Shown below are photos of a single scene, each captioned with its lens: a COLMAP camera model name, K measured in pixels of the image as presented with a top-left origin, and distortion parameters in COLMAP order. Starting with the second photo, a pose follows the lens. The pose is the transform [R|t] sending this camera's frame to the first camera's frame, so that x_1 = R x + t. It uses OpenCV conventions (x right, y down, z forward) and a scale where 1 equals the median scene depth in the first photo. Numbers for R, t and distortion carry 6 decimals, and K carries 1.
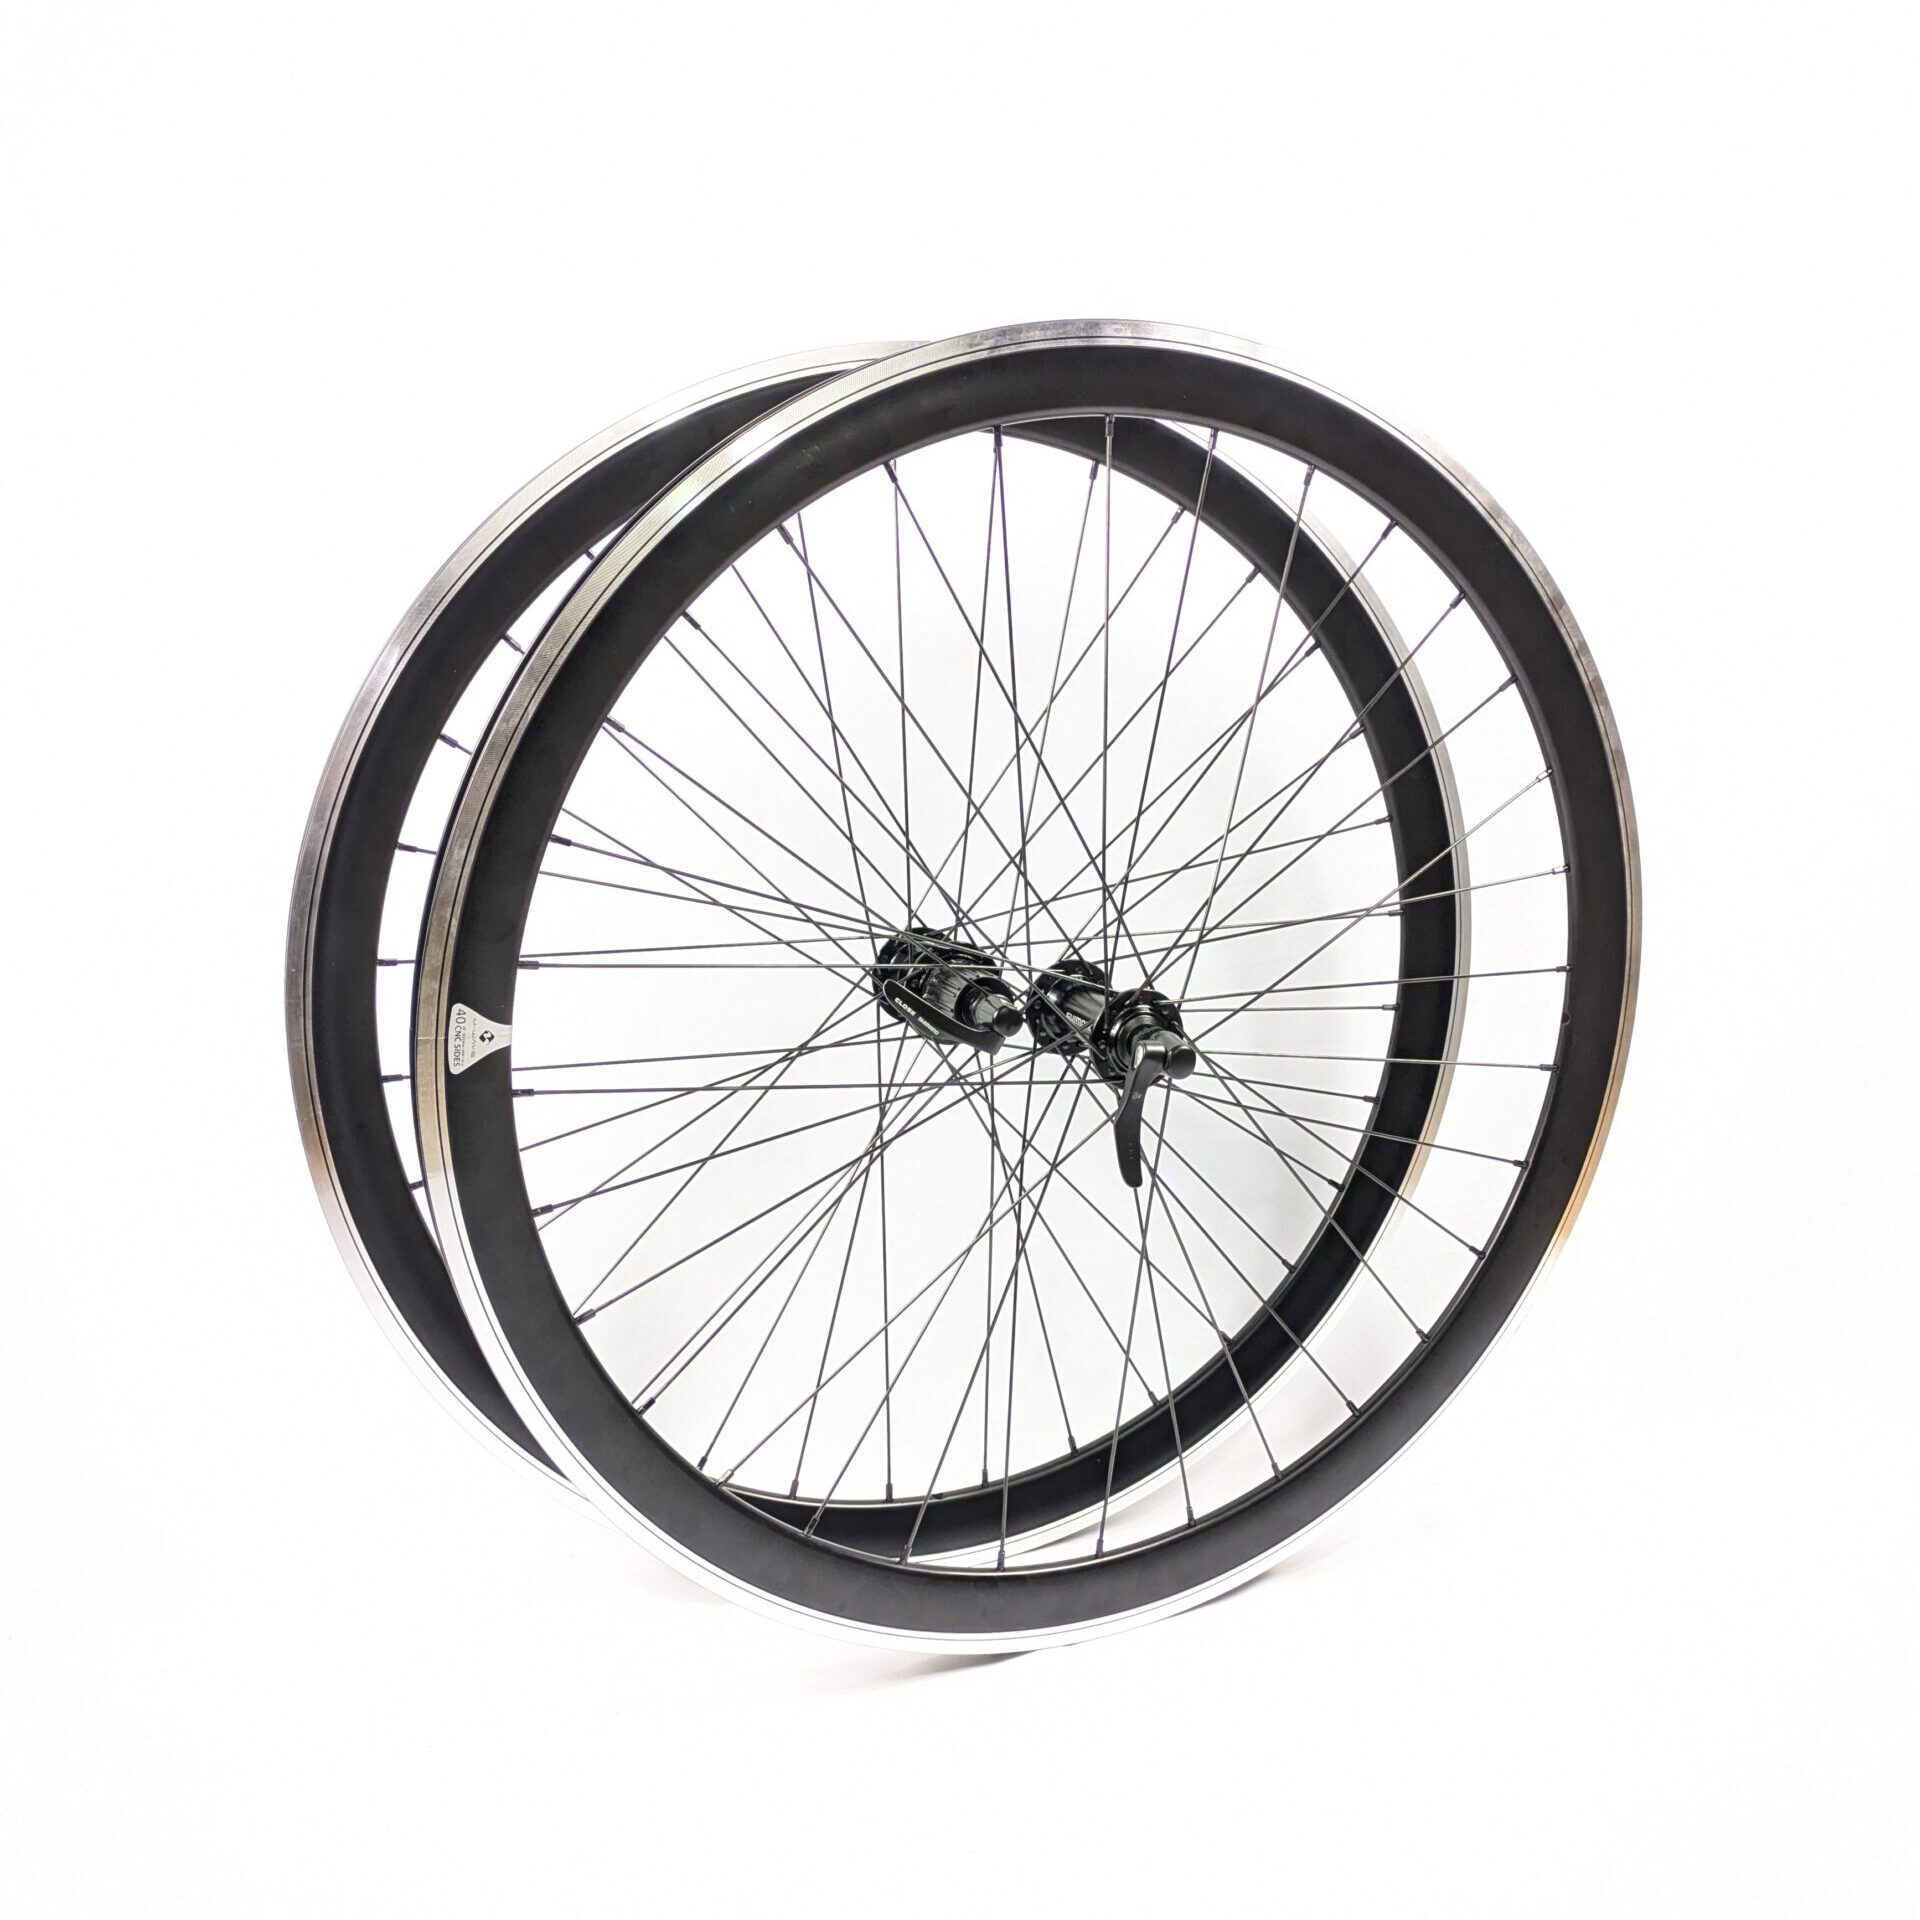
lens RADIAL K [[1922.8, 0, 956.7], [0, 1922.8, 962.4], [0, 0, 1]] dist [0.011533, 0.000000]
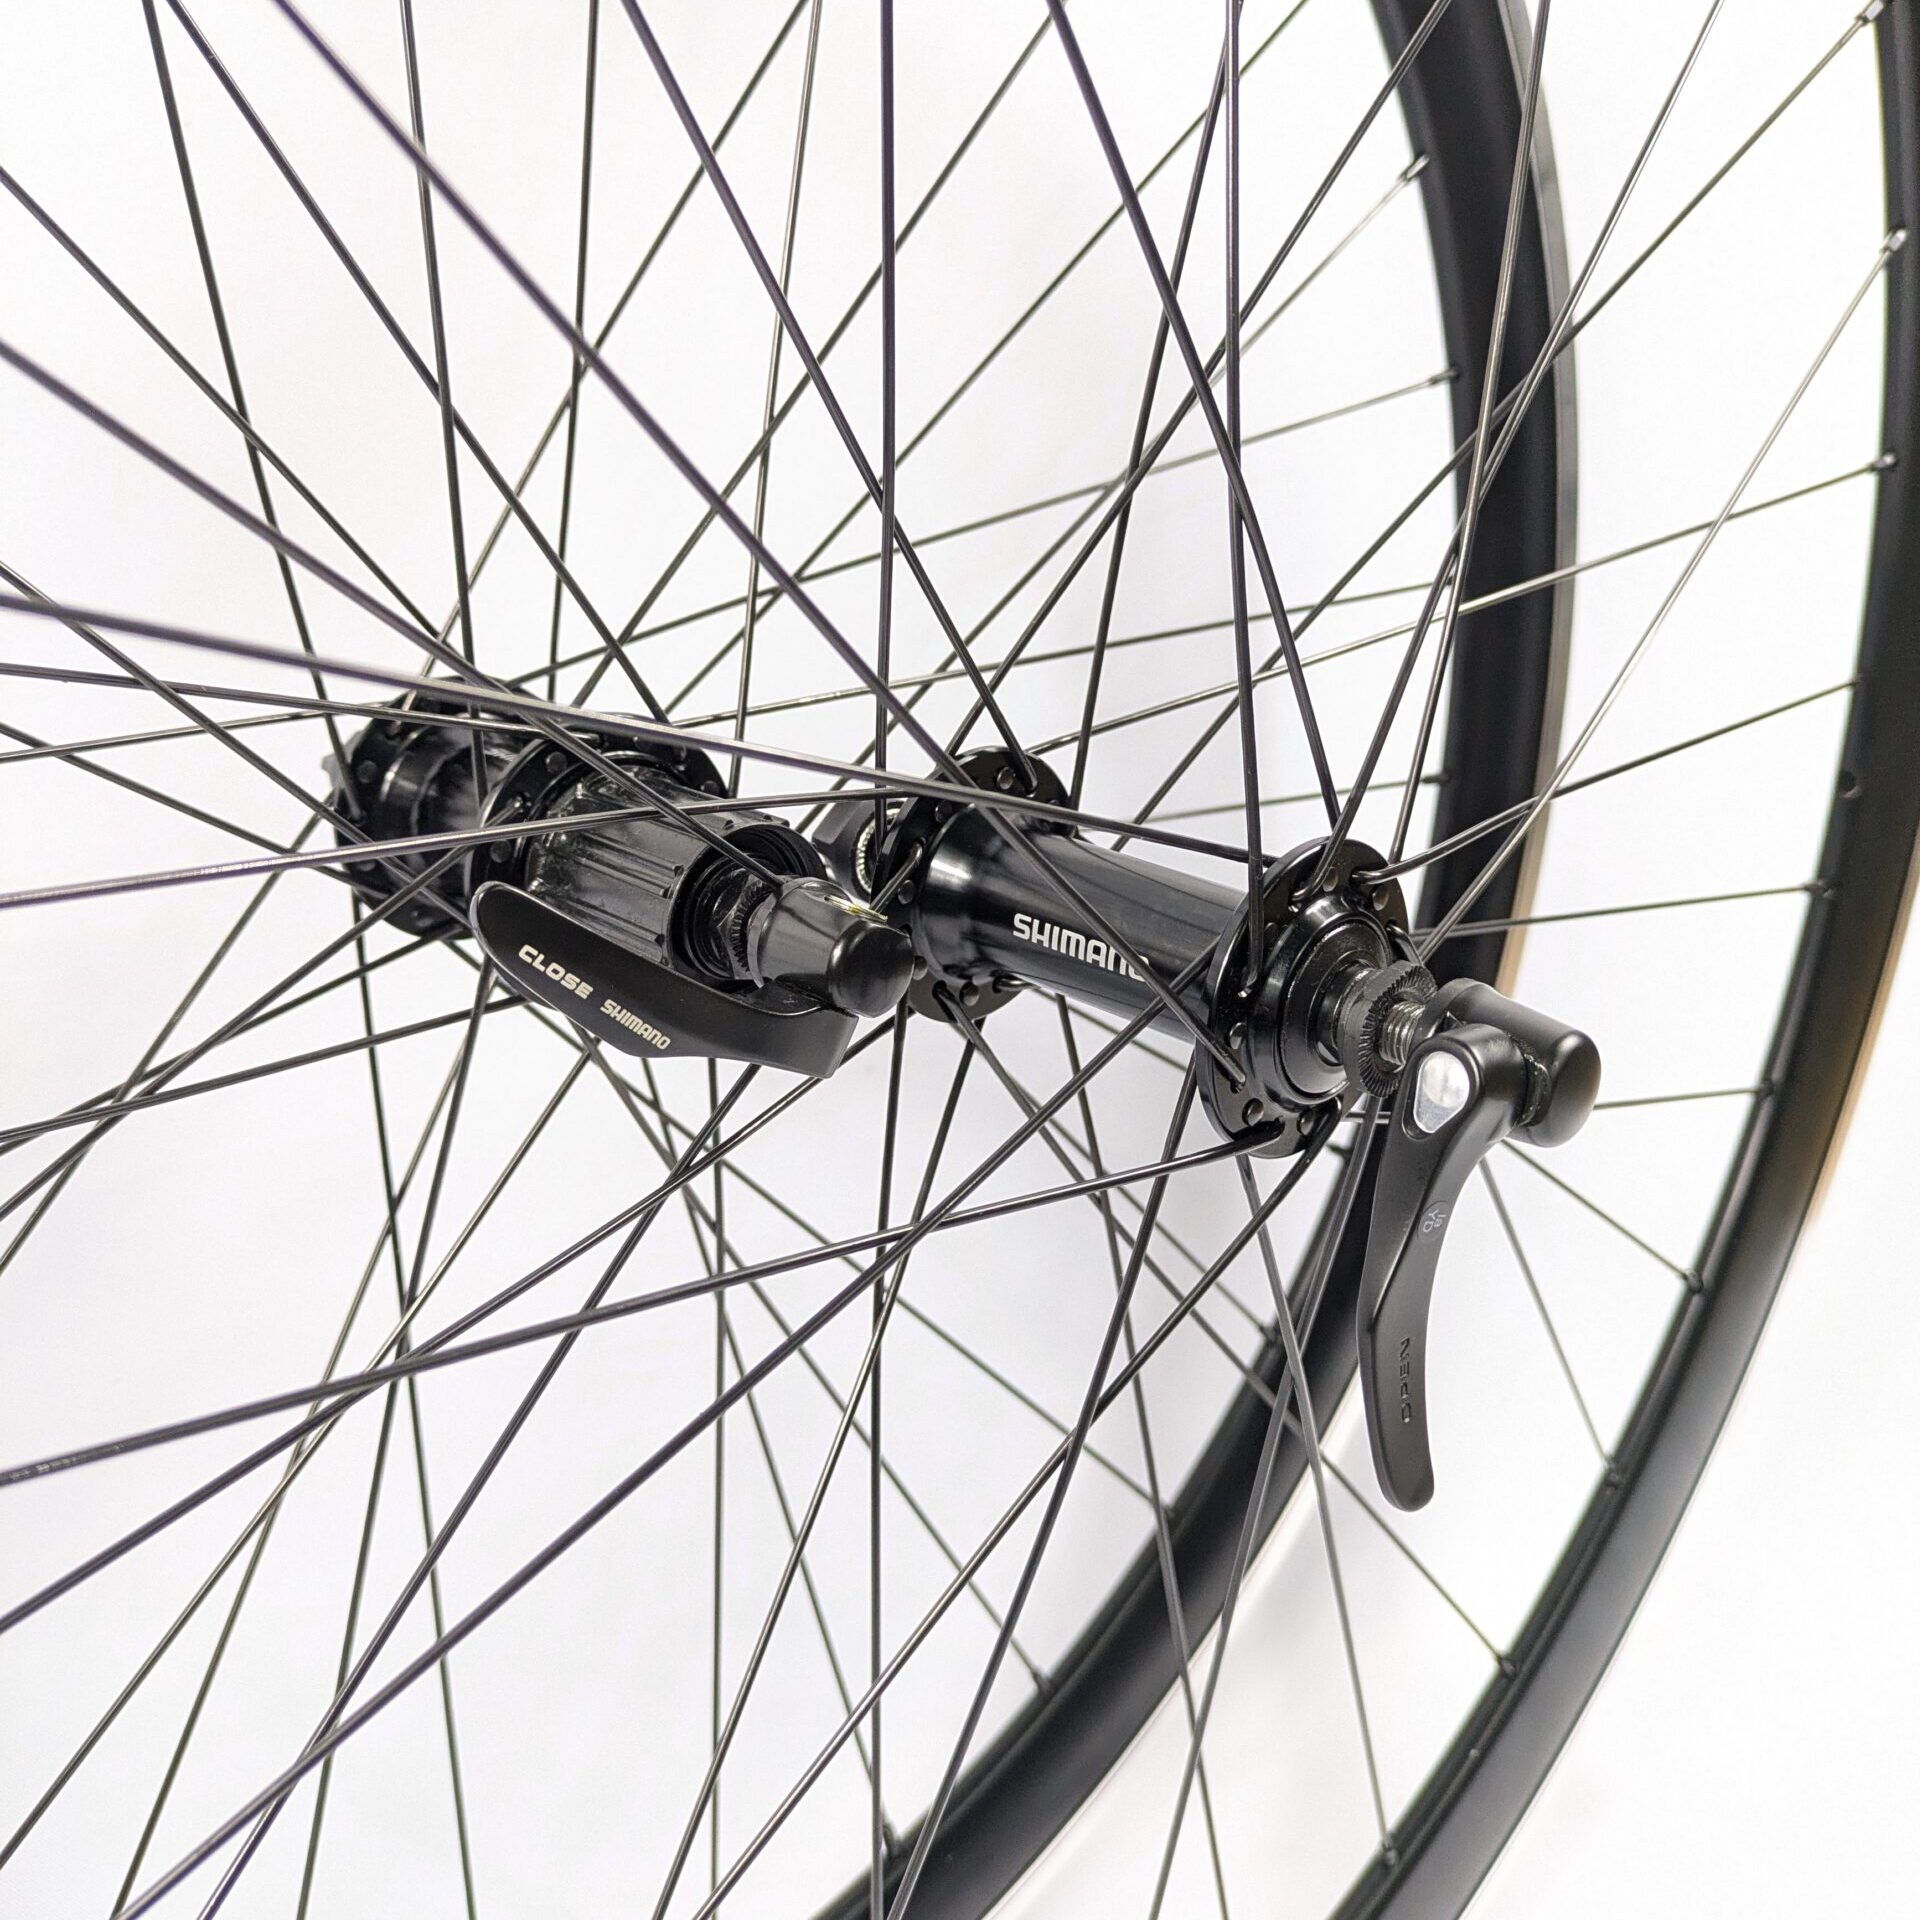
lens RADIAL K [[1922.8, 0, 964.0], [0, 1922.8, 943.5], [0, 0, 1]] dist [0.011533, 0.000000]
pose [[0.943283, -0.104932, 0.314969, -0.052419], [0.062666, 0.987958, 0.141462, -0.014900], [-0.326020, -0.113701, 0.938500, 0.655241]]
